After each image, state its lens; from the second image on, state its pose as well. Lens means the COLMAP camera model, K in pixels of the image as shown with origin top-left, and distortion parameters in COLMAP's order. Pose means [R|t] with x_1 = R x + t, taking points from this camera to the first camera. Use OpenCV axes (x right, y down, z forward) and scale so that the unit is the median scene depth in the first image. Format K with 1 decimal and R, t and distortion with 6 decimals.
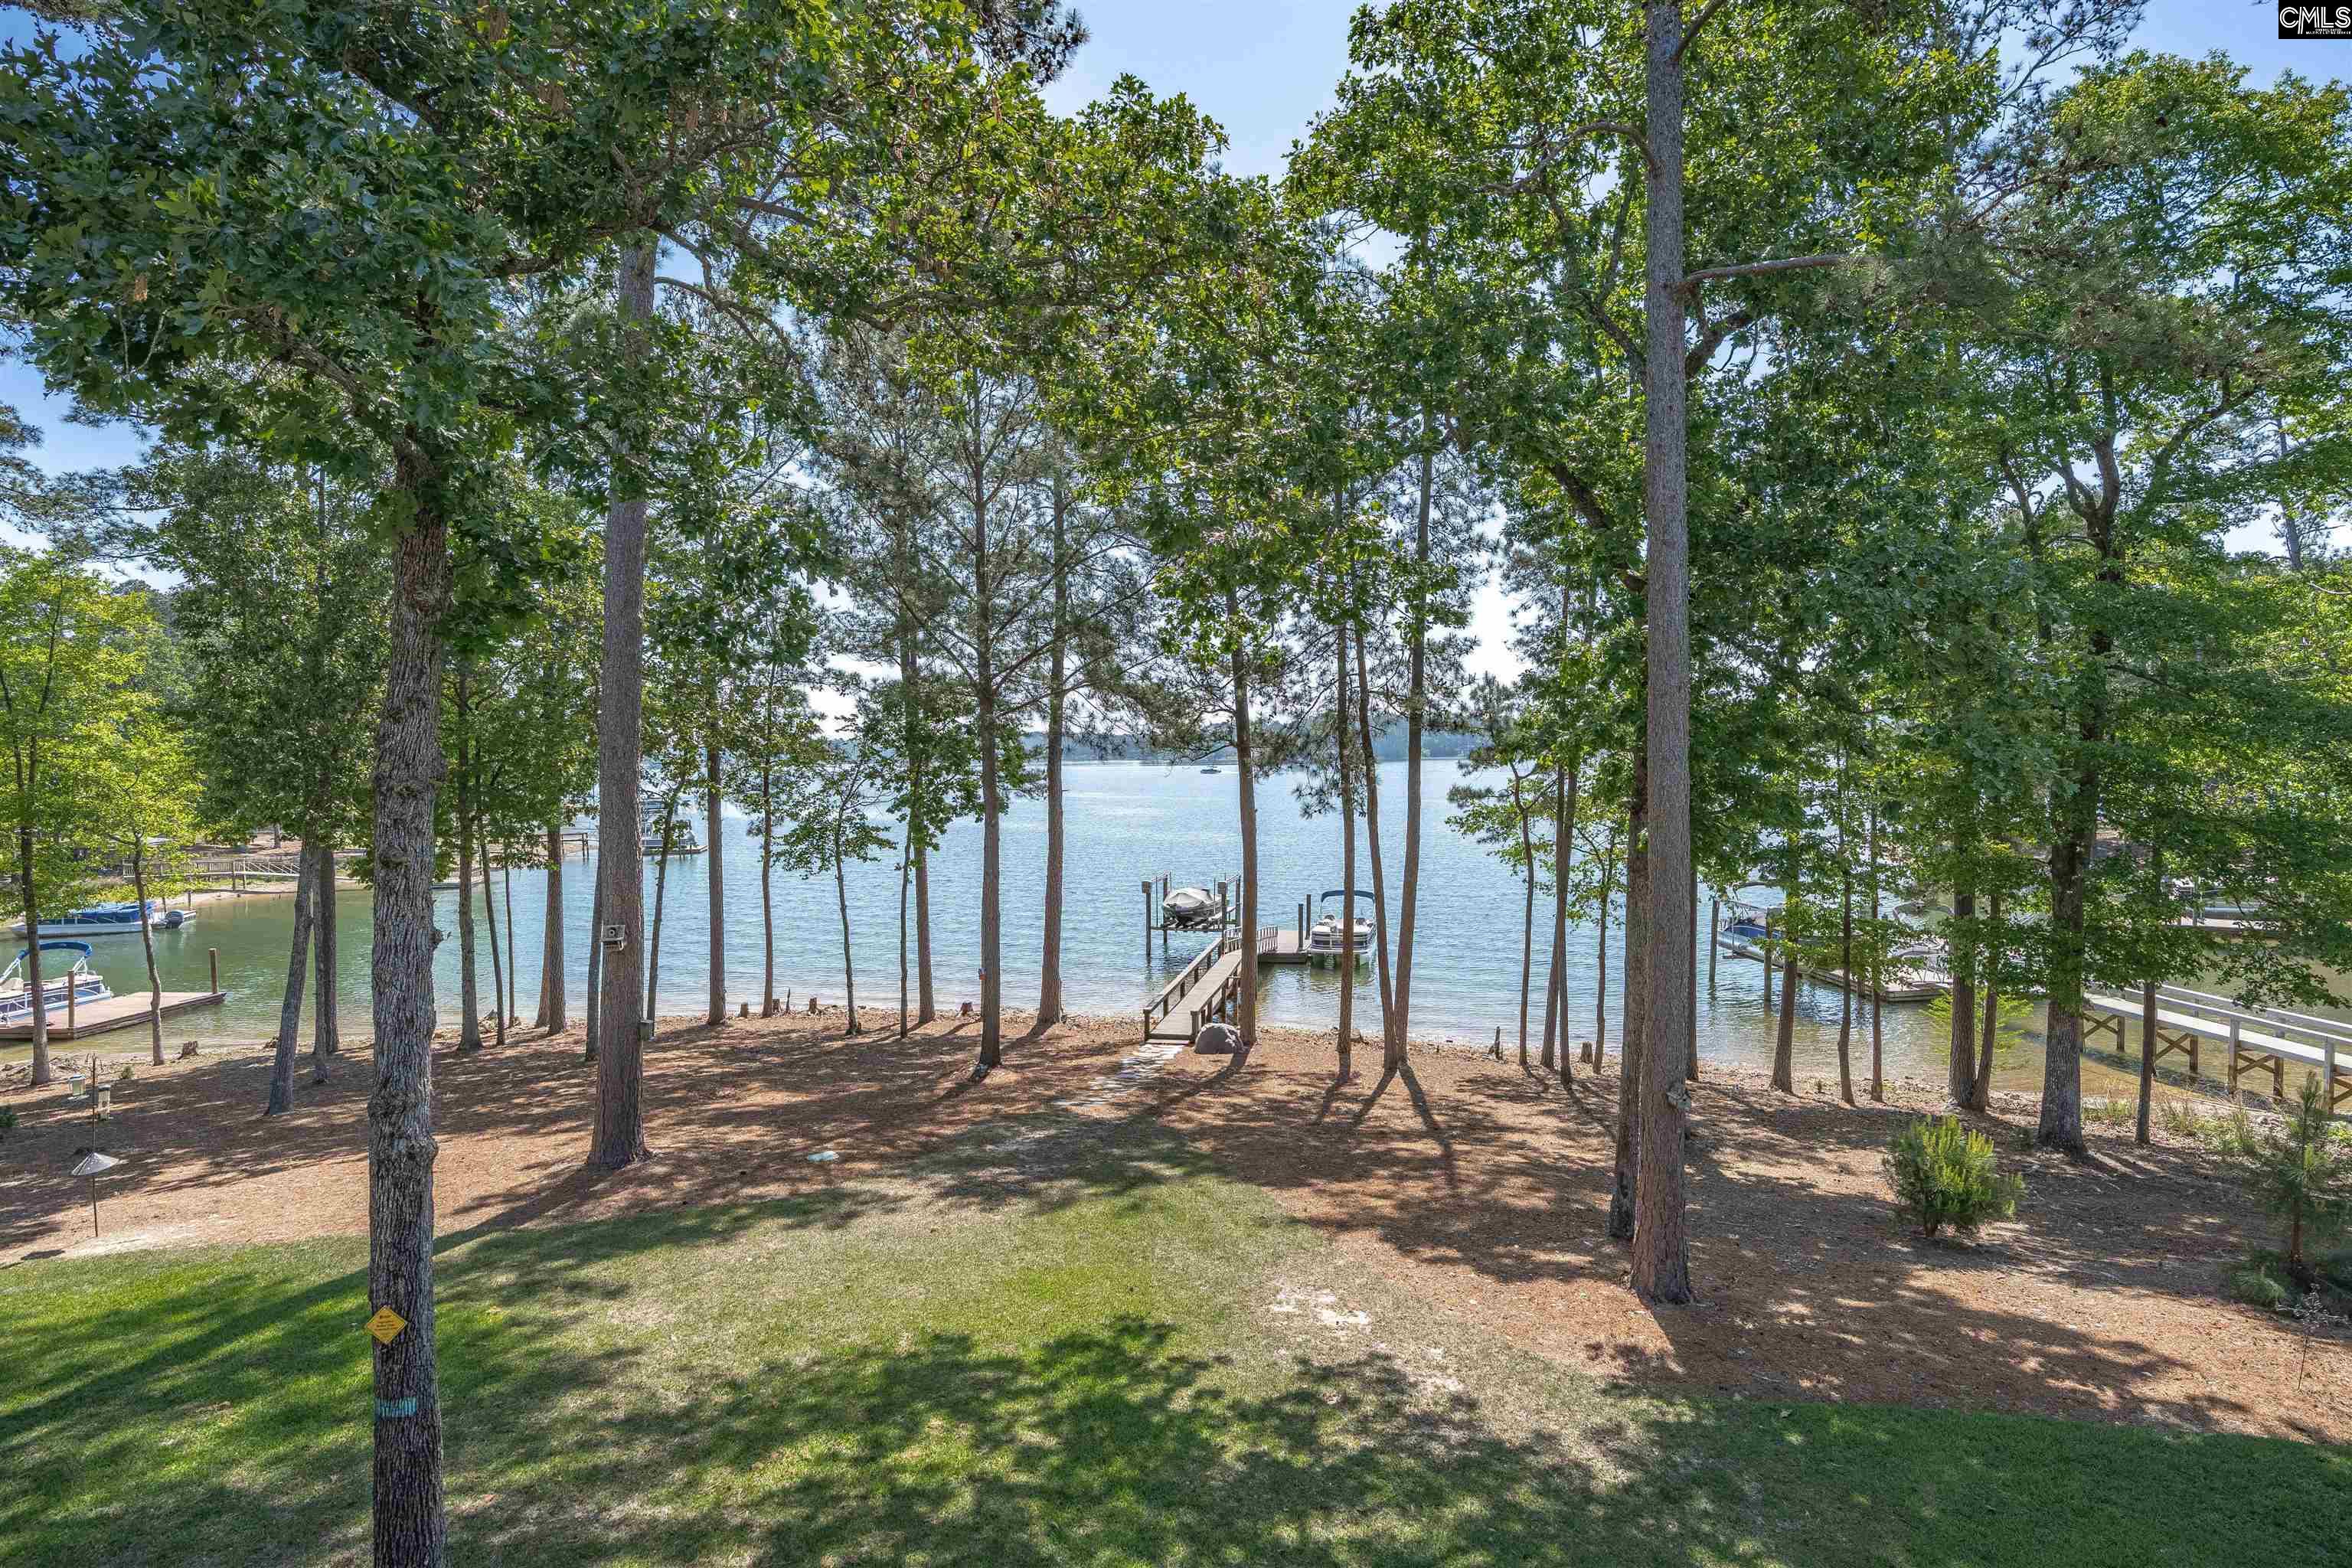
lens RADIAL K [[1119.0, 0, 1195.8], [0, 1119.0, 785.0], [0, 0, 1]] dist [-0.021272, 0.000278]
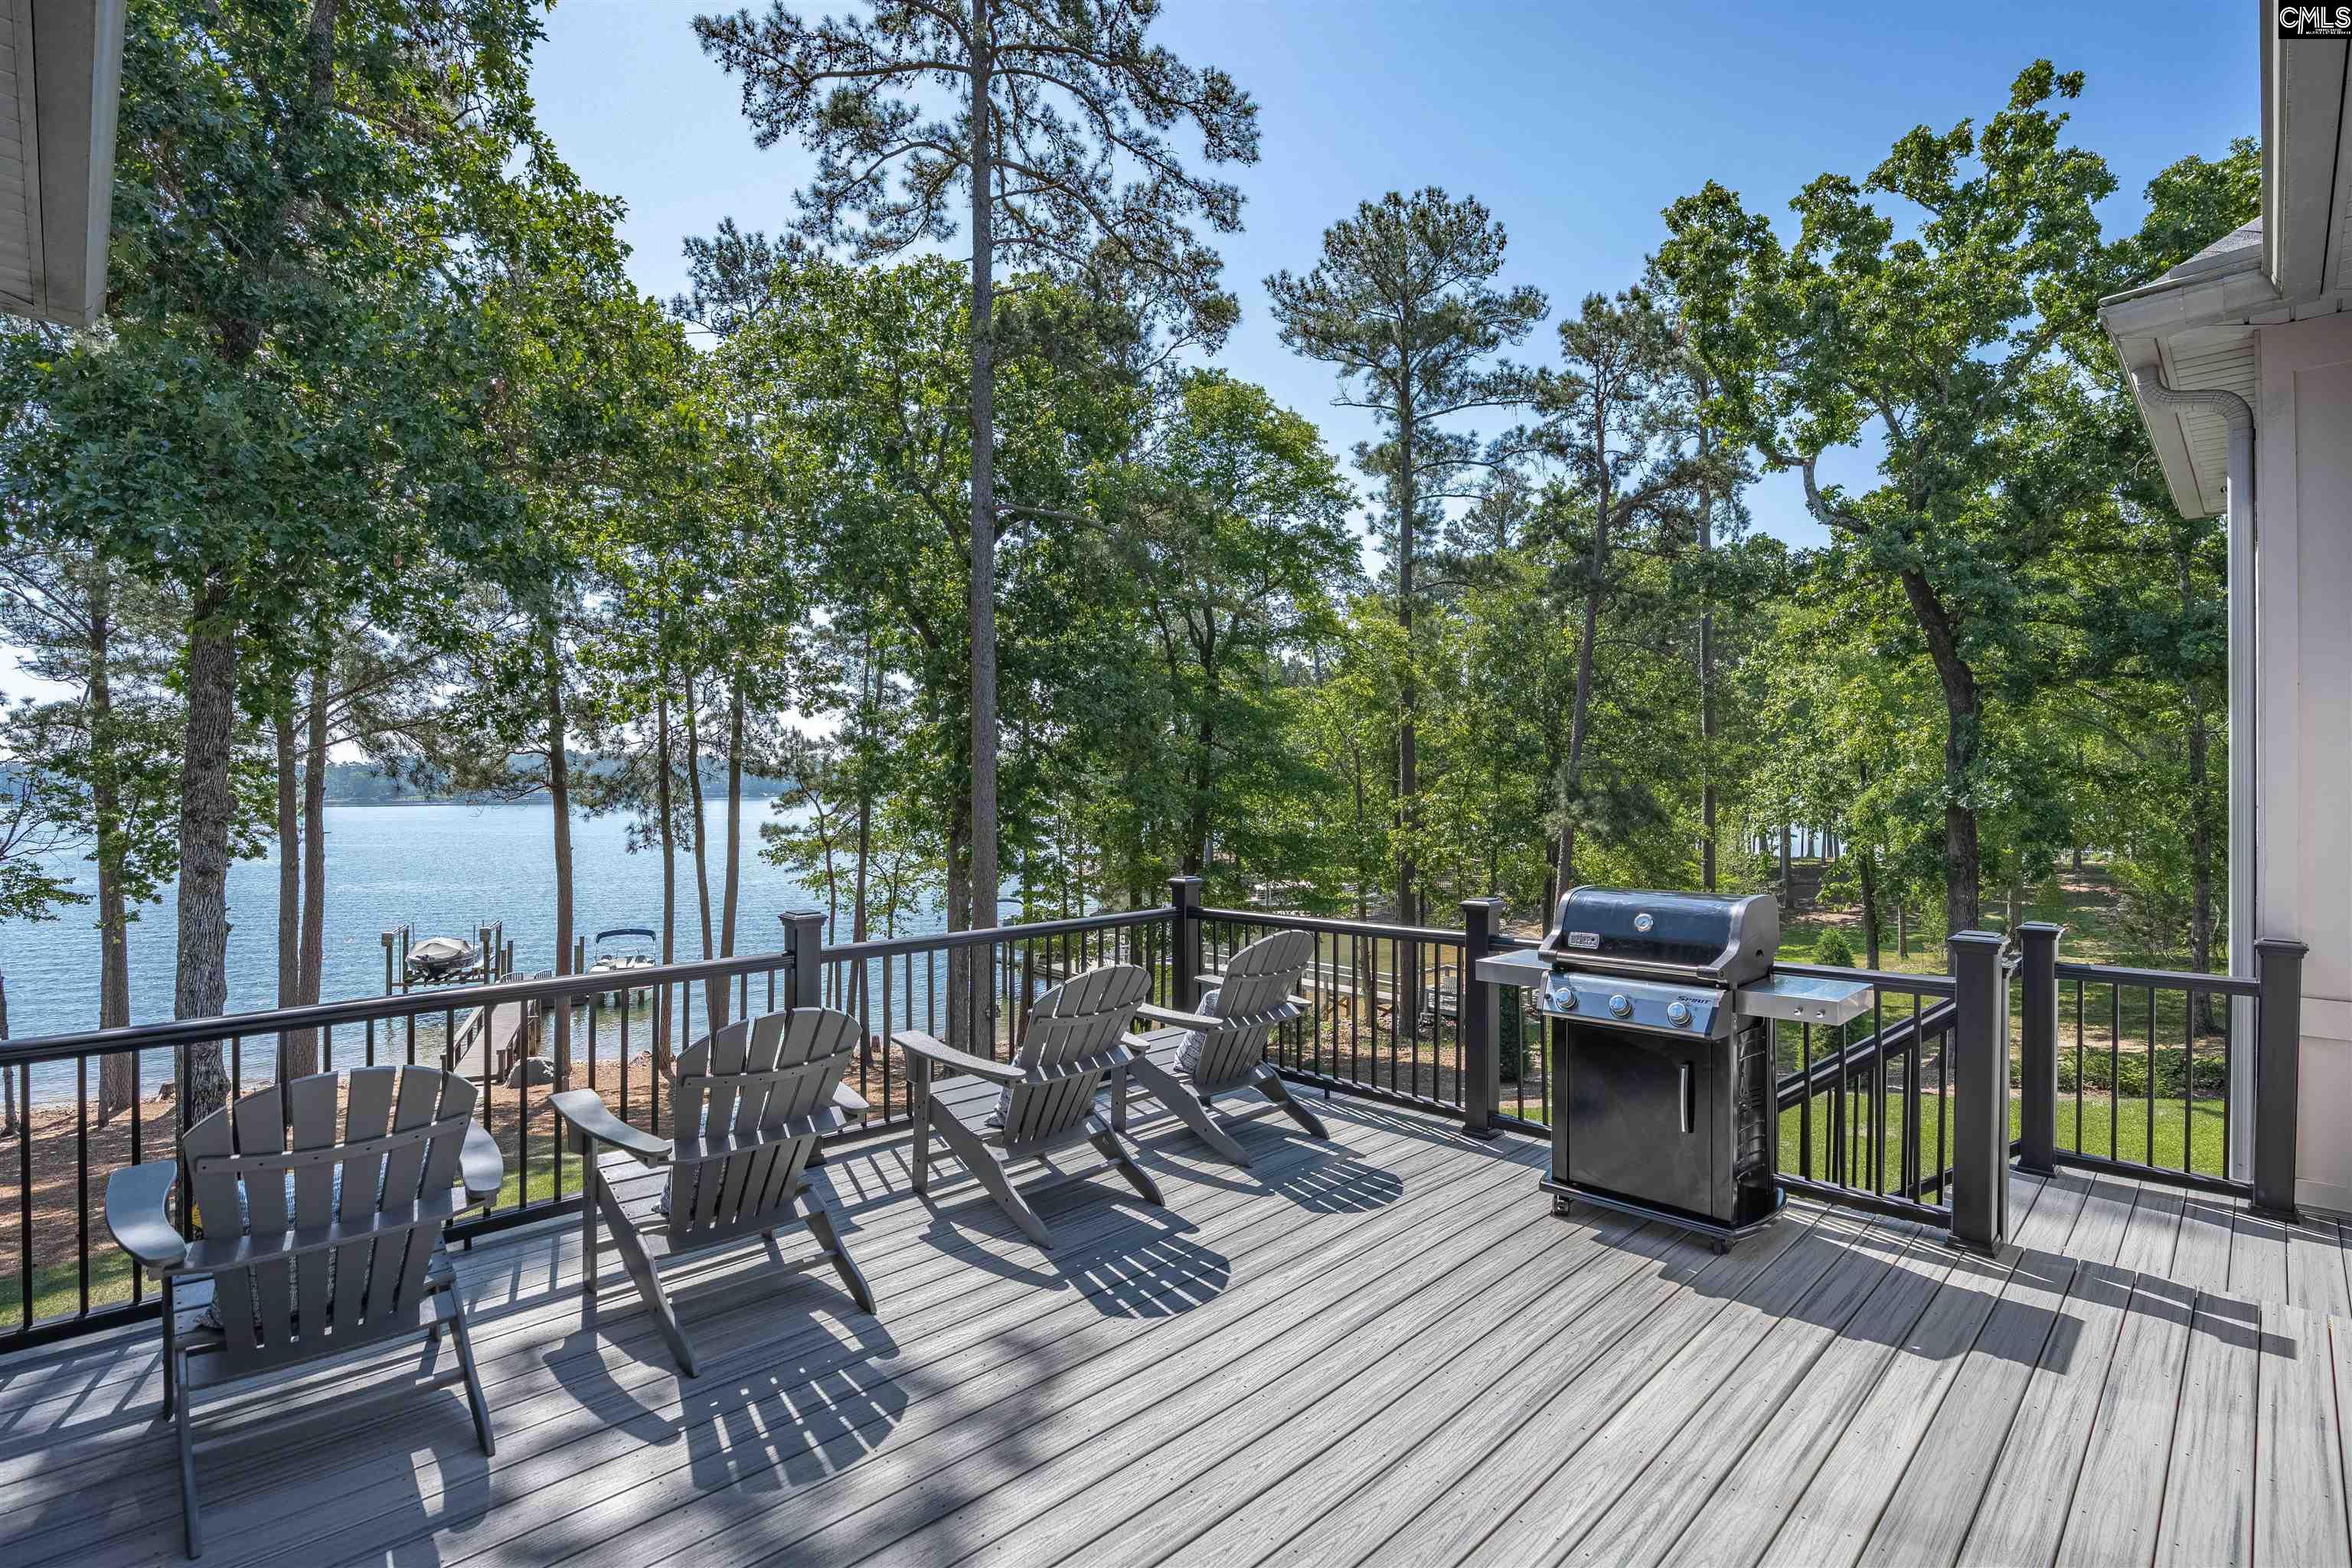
lens RADIAL K [[1119.0, 0, 1176.3], [0, 1119.0, 789.1], [0, 0, 1]] dist [-0.021272, 0.000278]
pose [[0.796370, 0.009924, 0.604729, -0.134572], [0.010415, 0.999492, -0.030117, 0.004822], [-0.604721, 0.030283, 0.795862, -0.181671]]
